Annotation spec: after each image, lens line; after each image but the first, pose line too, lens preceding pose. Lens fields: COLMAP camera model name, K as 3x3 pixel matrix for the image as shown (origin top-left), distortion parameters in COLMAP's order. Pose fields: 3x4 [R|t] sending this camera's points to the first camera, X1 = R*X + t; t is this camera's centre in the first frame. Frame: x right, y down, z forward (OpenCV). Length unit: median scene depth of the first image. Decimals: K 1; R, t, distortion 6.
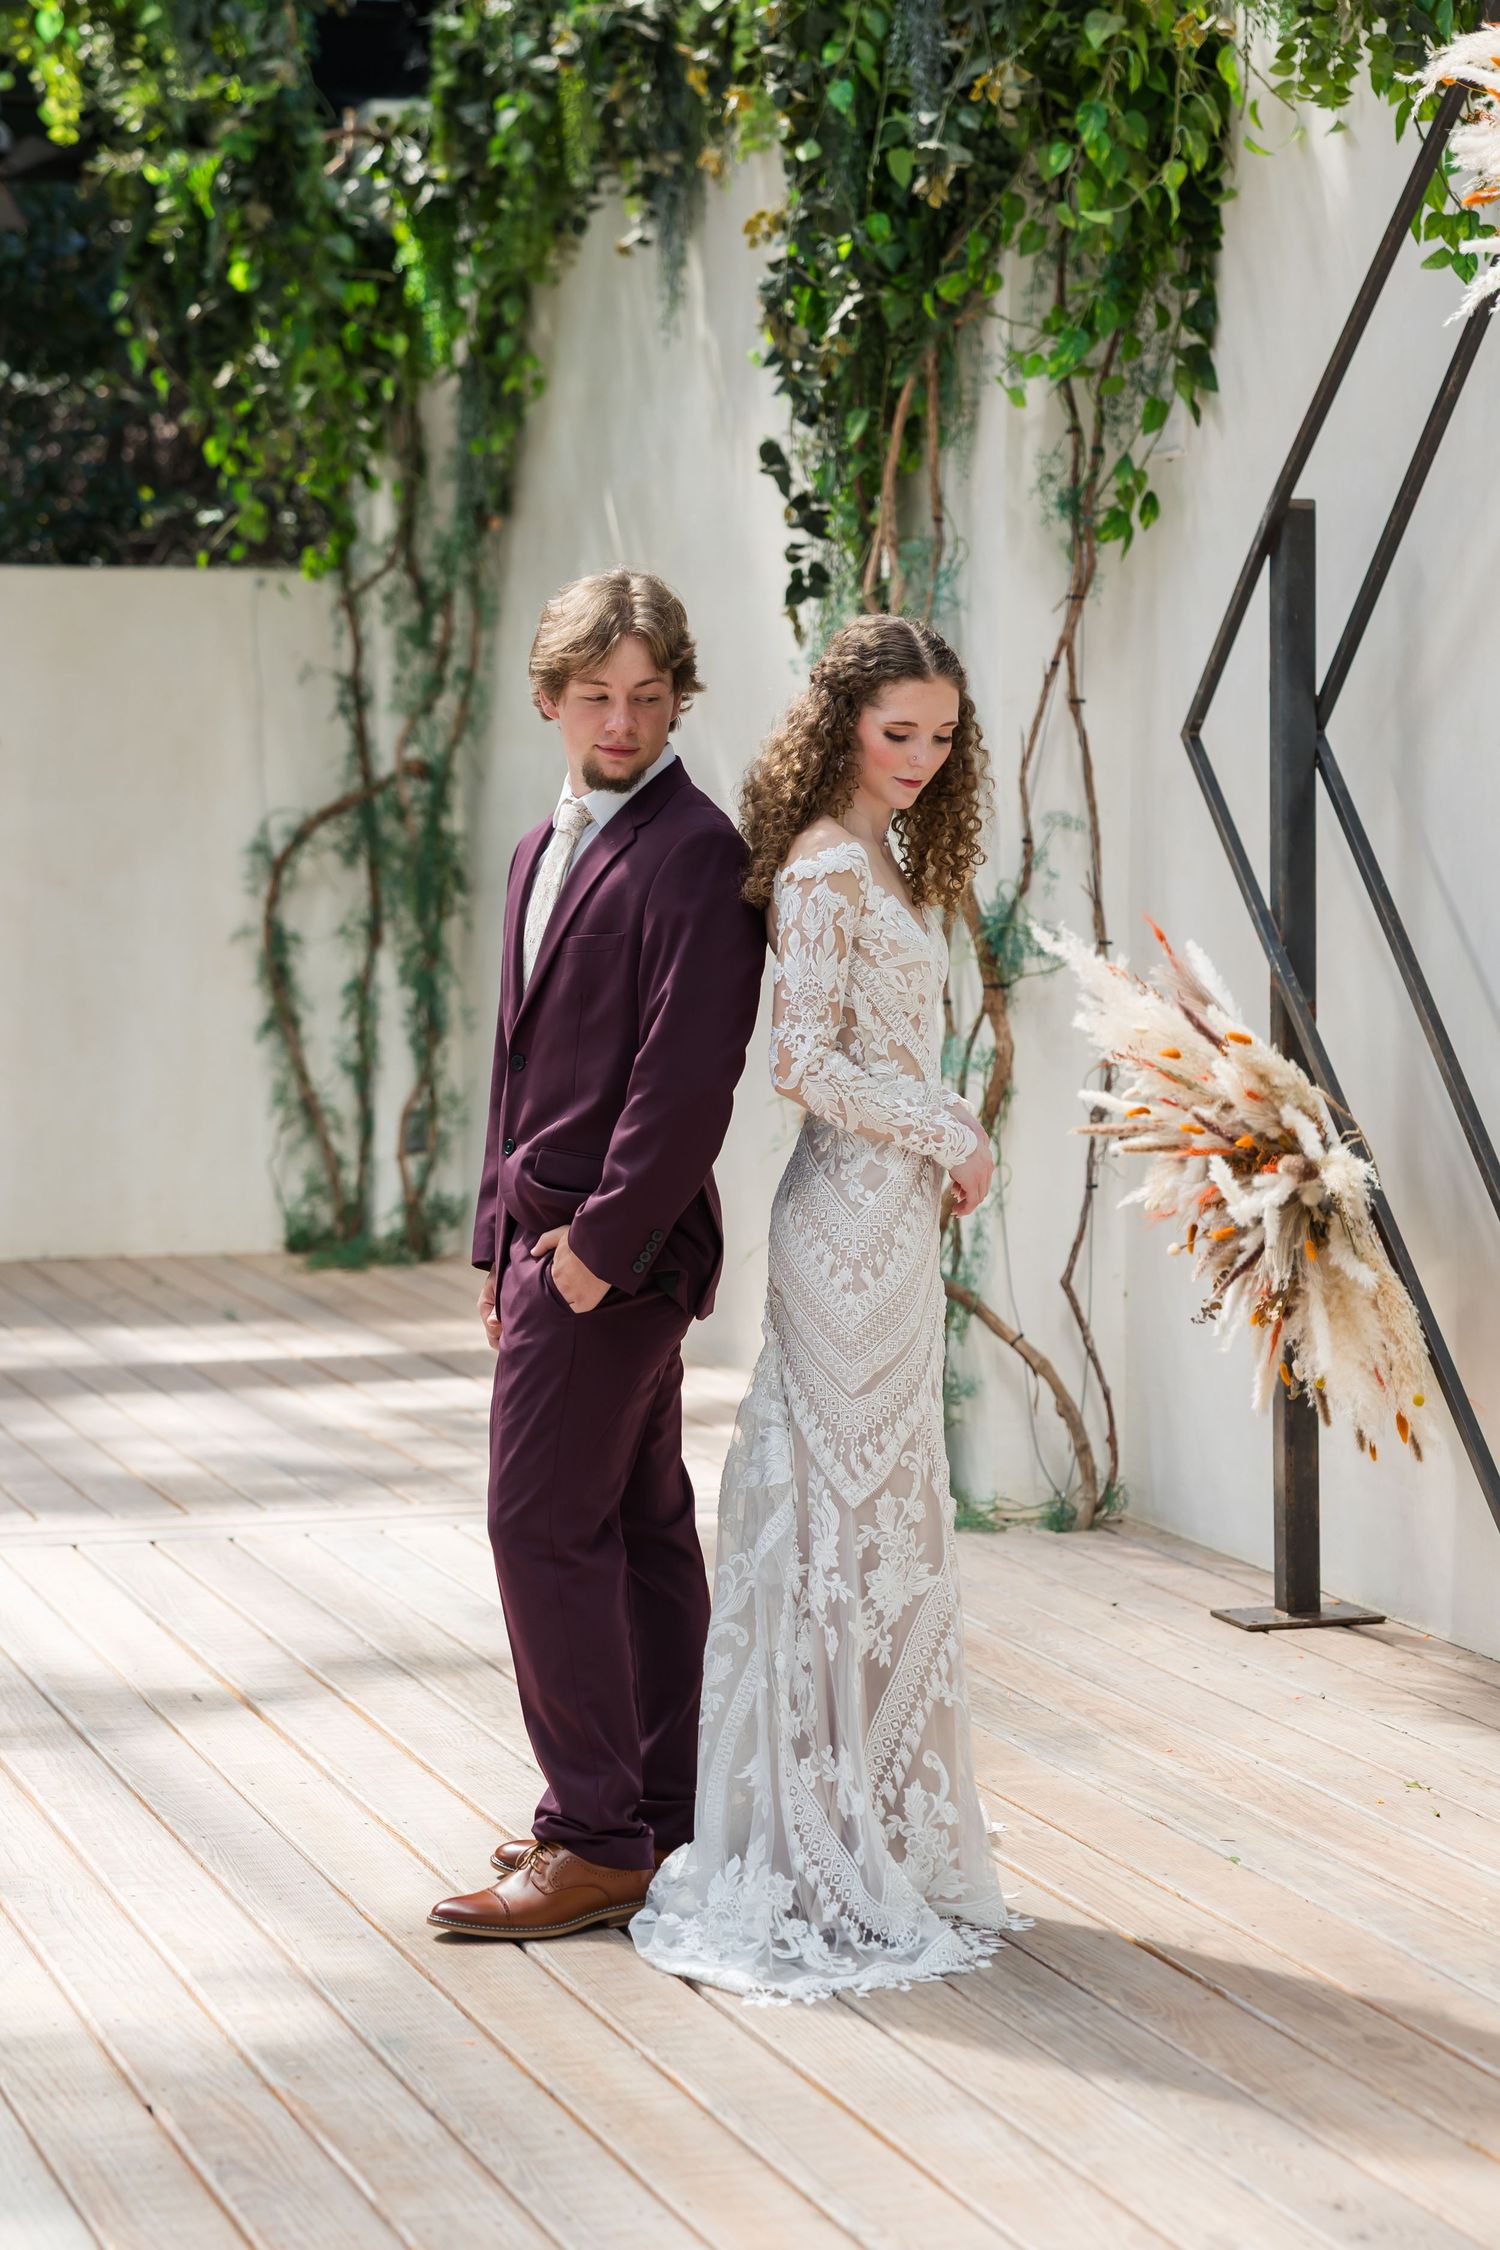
lens RADIAL K [[4762.1, 0, 750.0], [0, 4762.1, 1125.0], [0, 0, 1]] dist [-0.270087, -0.533129]
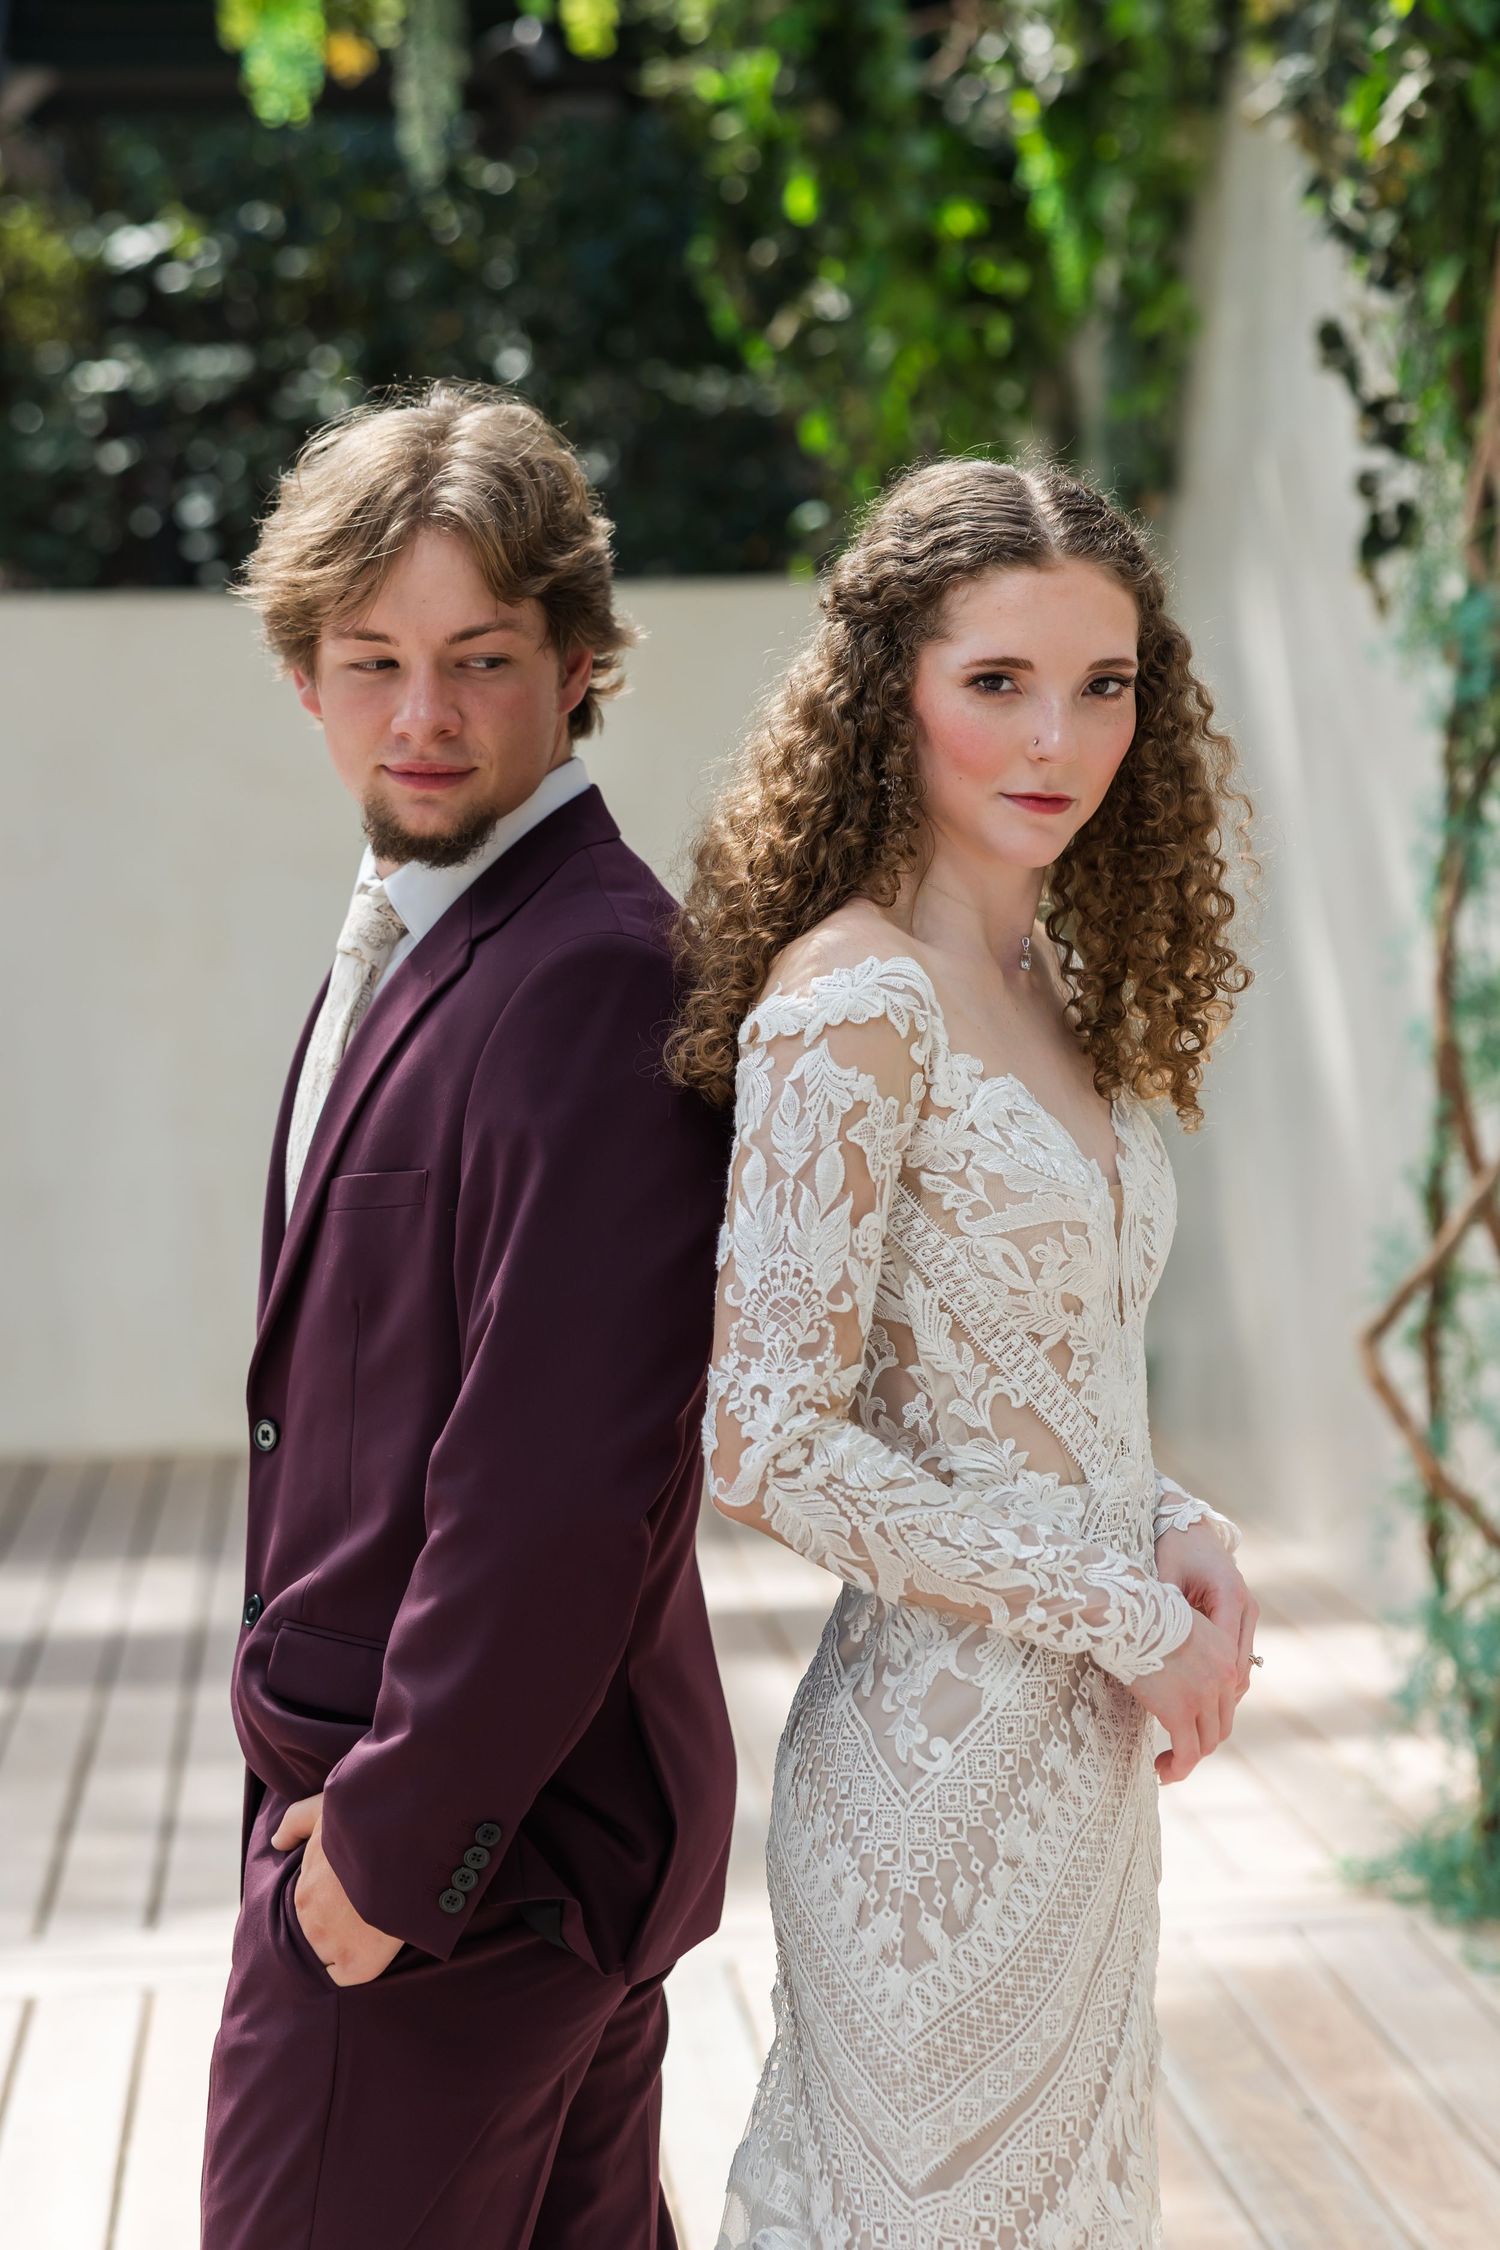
lens RADIAL K [[4762.1, 0, 750.0], [0, 4762.1, 1125.0], [0, 0, 1]] dist [-0.270087, -0.533129]
pose [[0.975366, -0.026958, -0.218939, 0.104542], [0.023428, 0.999551, -0.018705, -0.035058], [0.219344, 0.013115, 0.975559, 0.552646]]
